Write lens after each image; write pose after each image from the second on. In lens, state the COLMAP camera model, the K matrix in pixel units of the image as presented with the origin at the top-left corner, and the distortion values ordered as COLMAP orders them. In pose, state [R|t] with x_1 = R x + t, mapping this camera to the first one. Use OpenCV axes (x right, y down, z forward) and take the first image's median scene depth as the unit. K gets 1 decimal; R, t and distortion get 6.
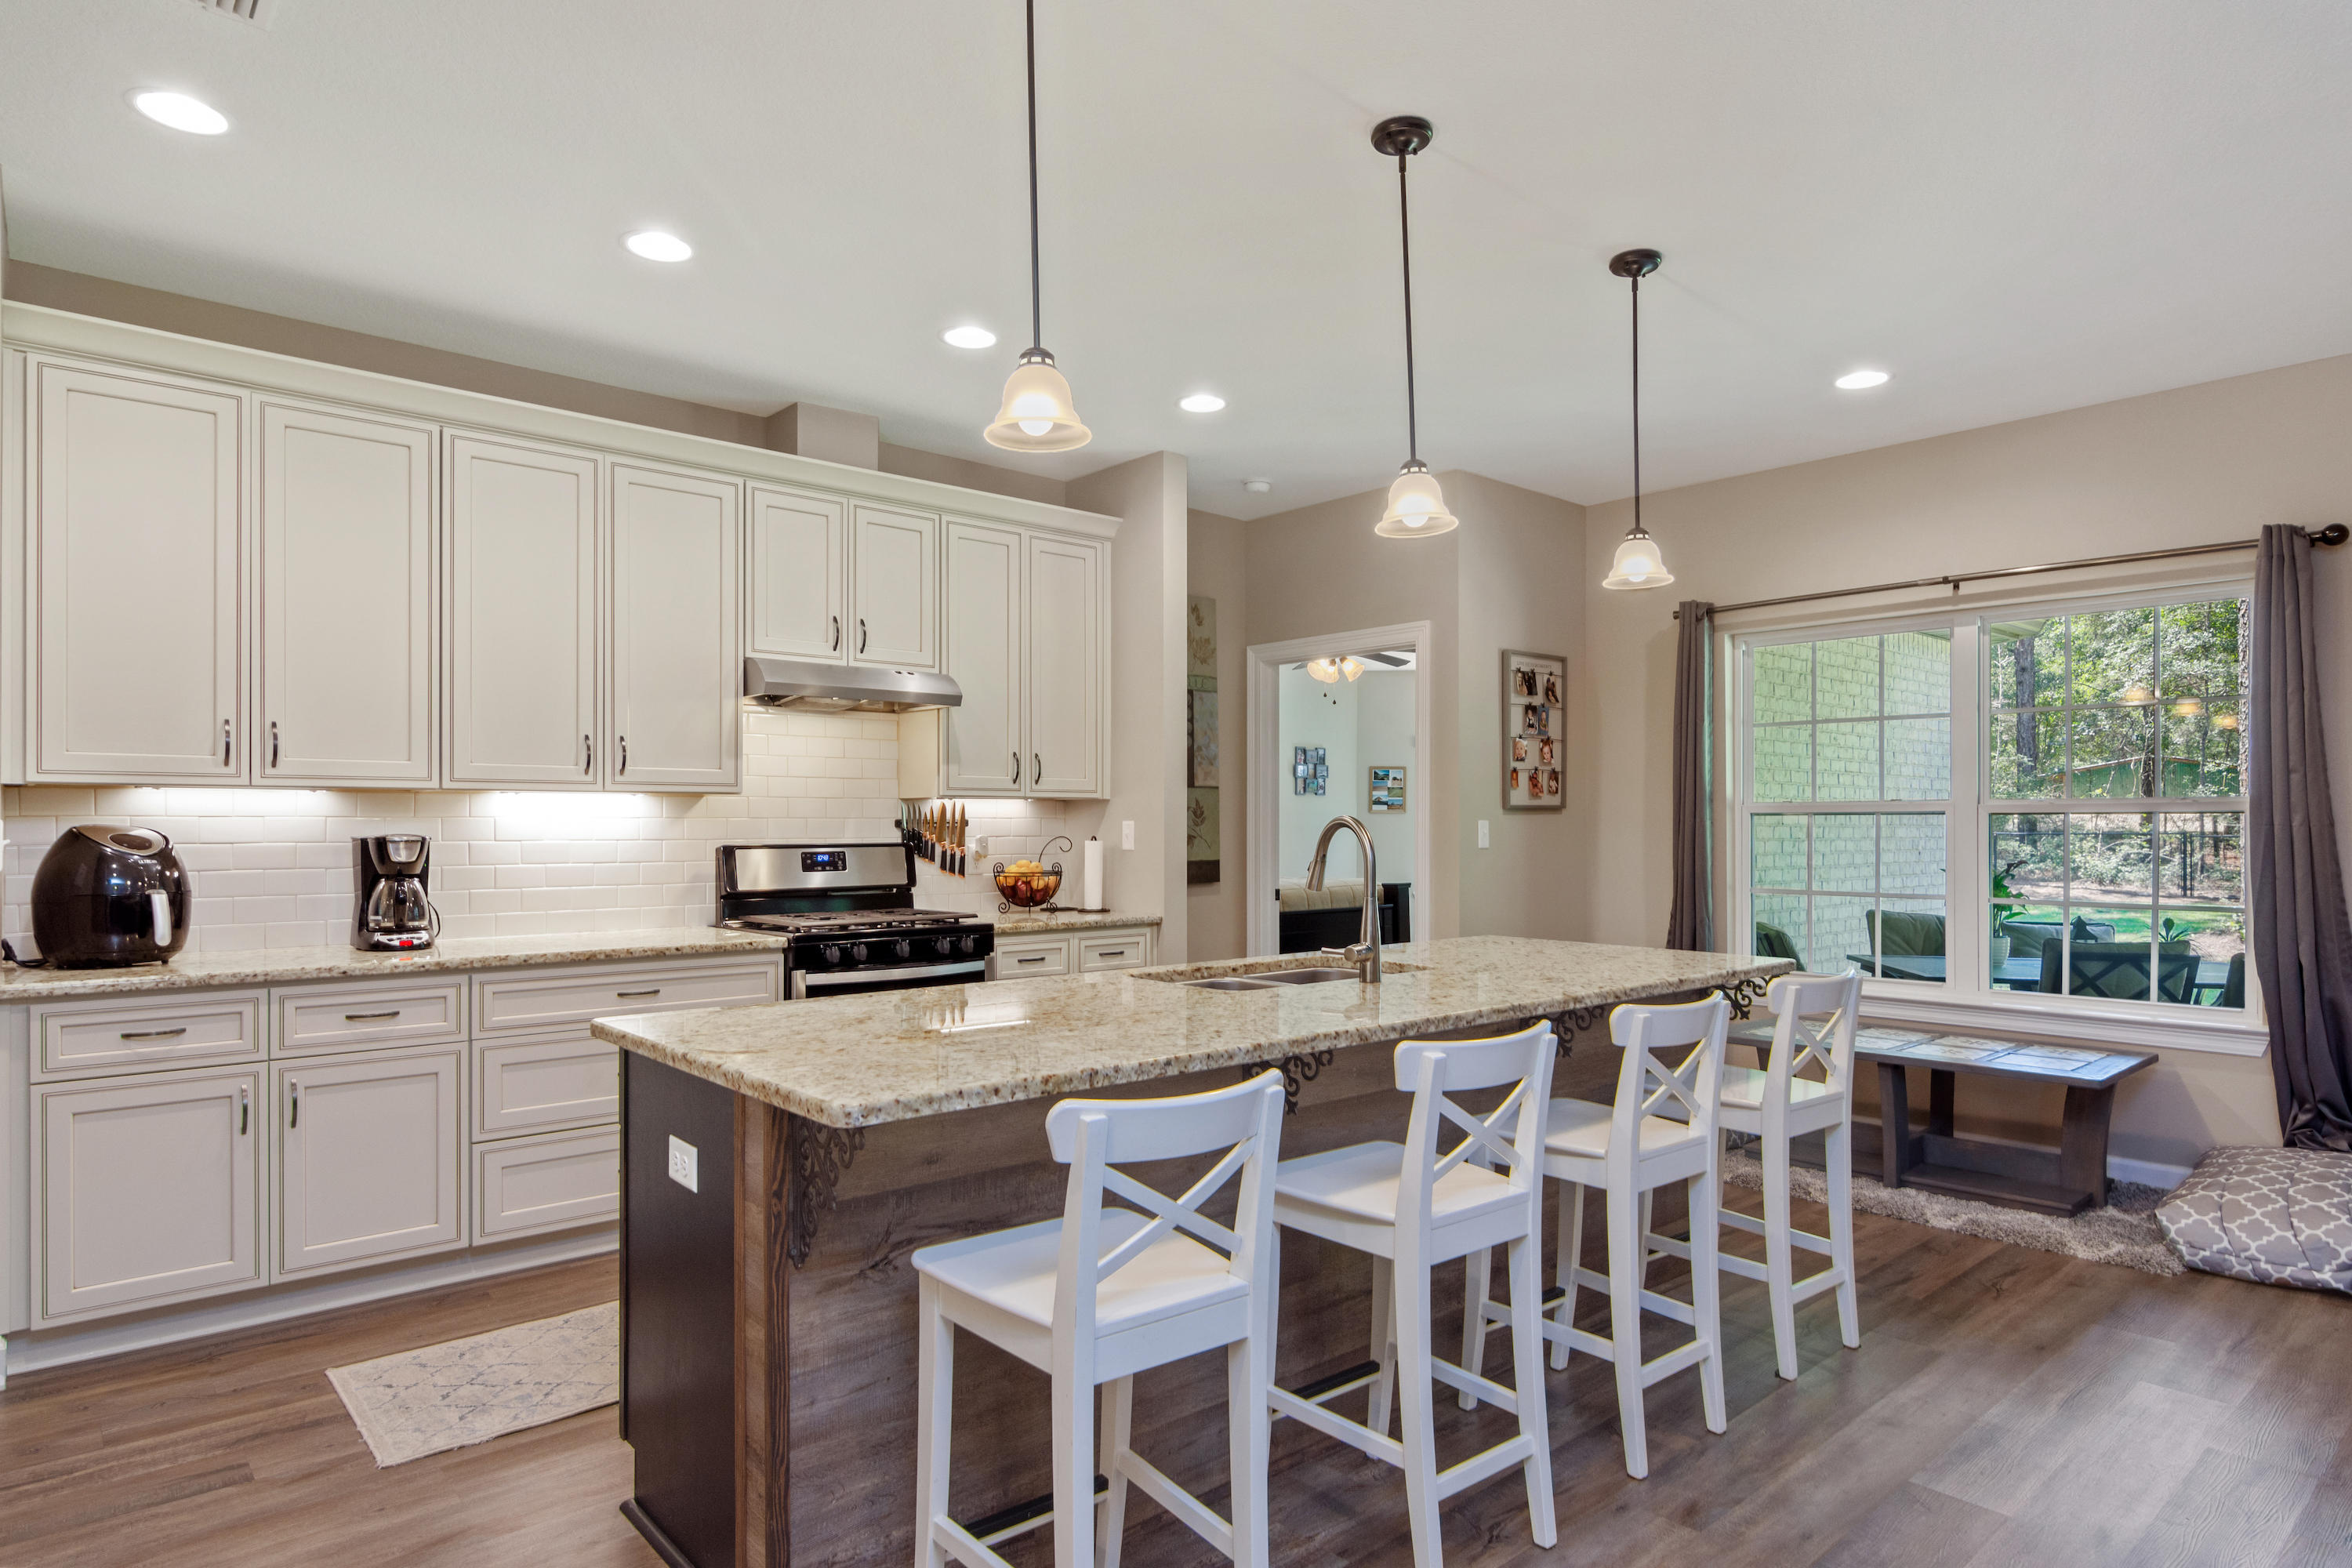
lens RADIAL K [[1318.6, 0, 1175.0], [0, 1318.6, 830.3], [0, 0, 1]] dist [0.001933, -0.000259]
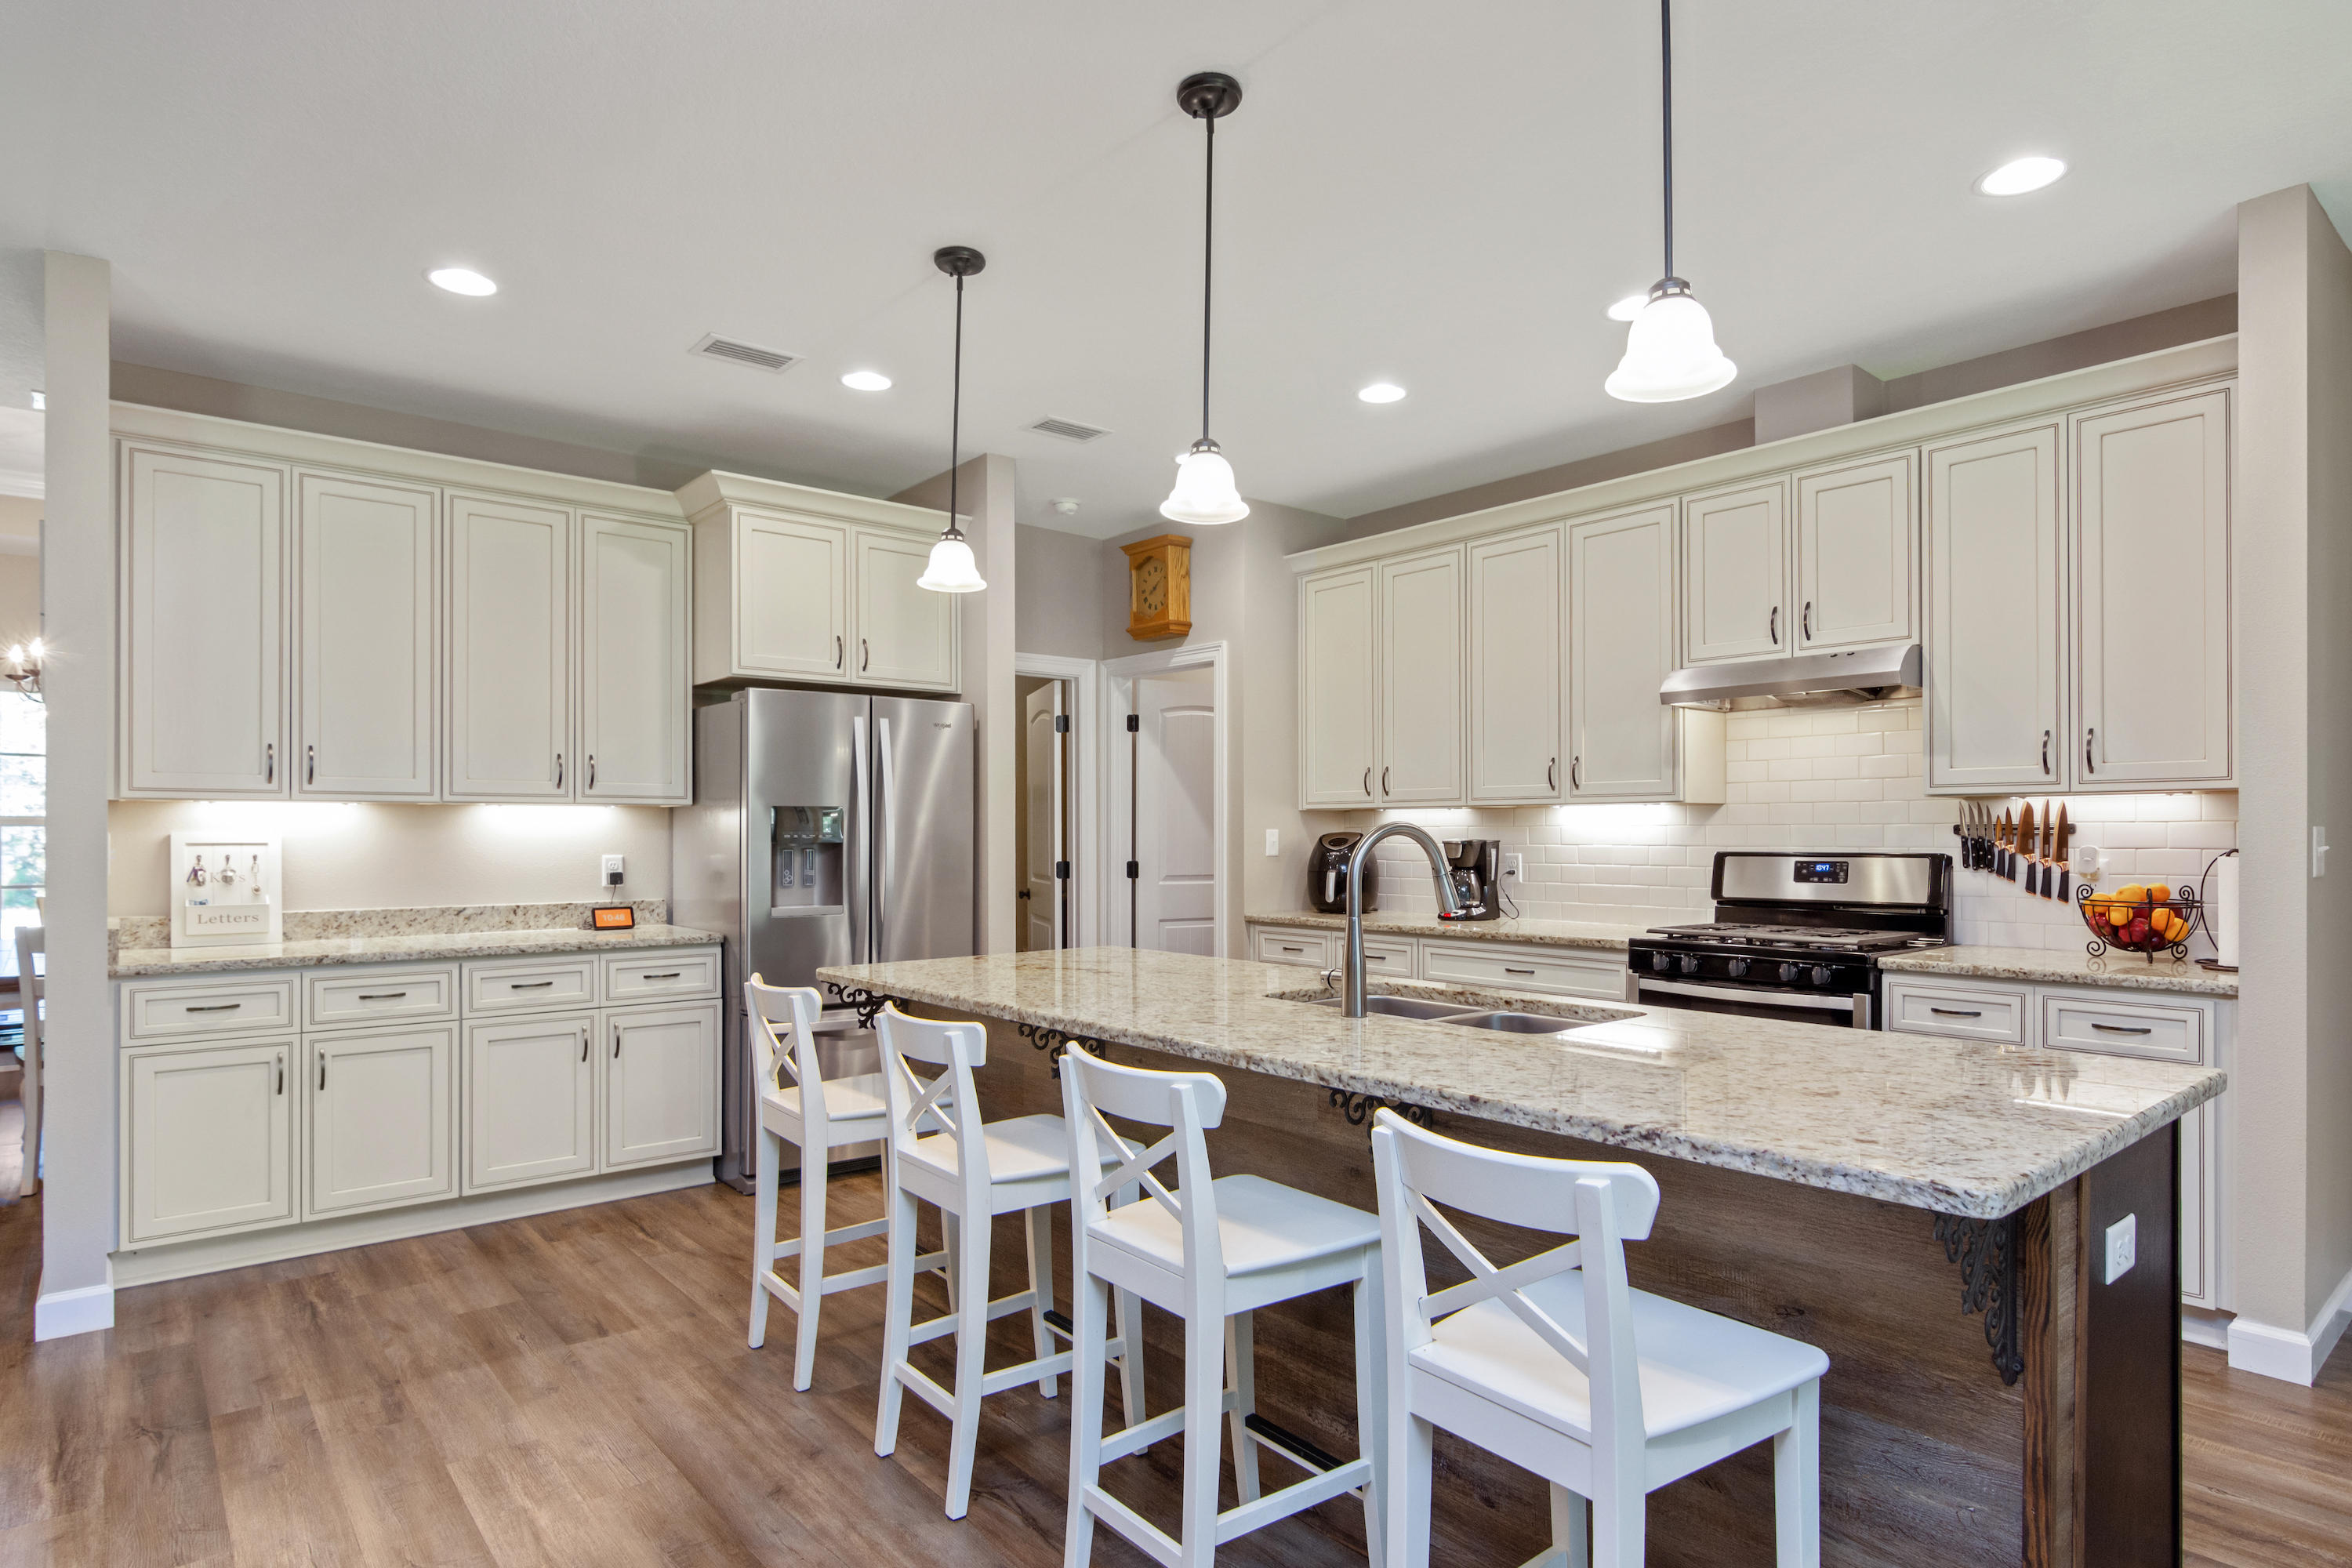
lens RADIAL K [[1275.0, 0, 1184.9], [0, 1275.0, 833.4], [0, 0, 1]] dist [-0.002754, -0.000850]
pose [[-0.022362, 0.000279, -0.999750, 0.584062], [-0.004217, 0.999991, 0.000373, -0.001366], [0.999741, 0.004224, -0.022361, 0.547384]]
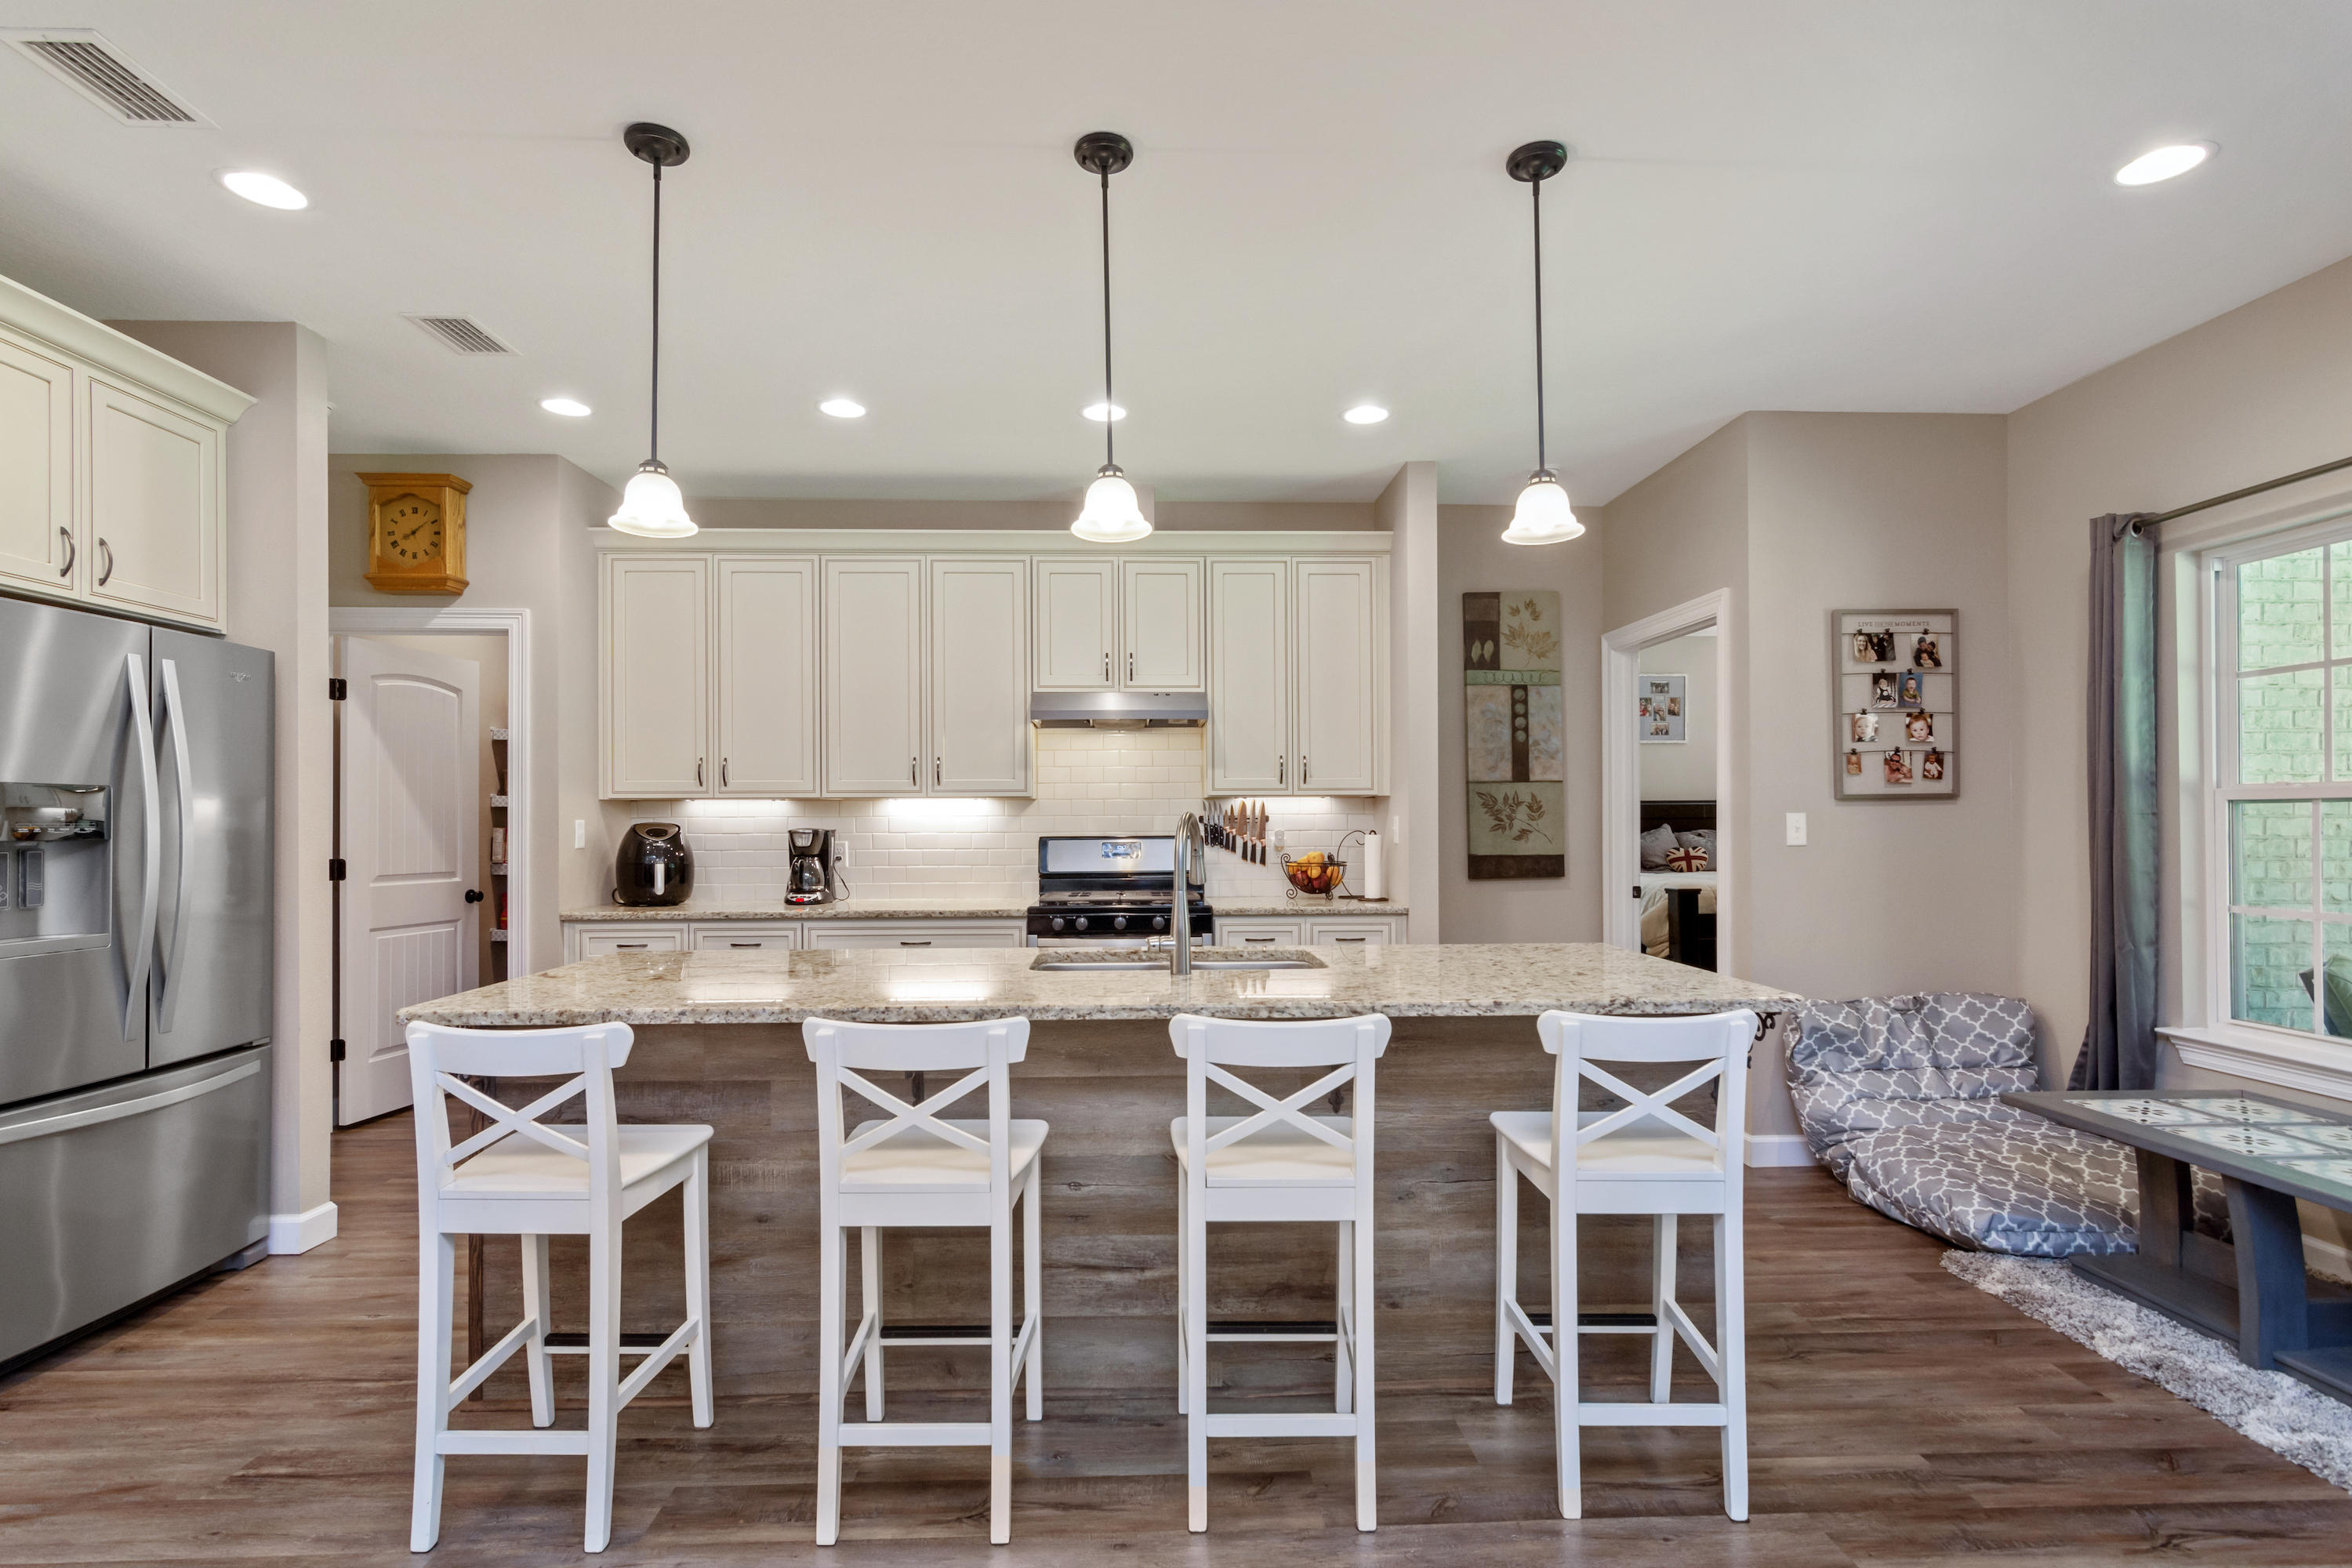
lens RADIAL K [[1135.9, 0, 1174.3], [0, 1135.9, 814.4], [0, 0, 1]] dist [-0.002558, 0.001581]
pose [[0.776041, -0.006724, -0.630647, 0.421153], [0.001027, 0.999955, -0.009398, 0.000024], [0.630682, 0.006645, 0.776013, 0.189241]]
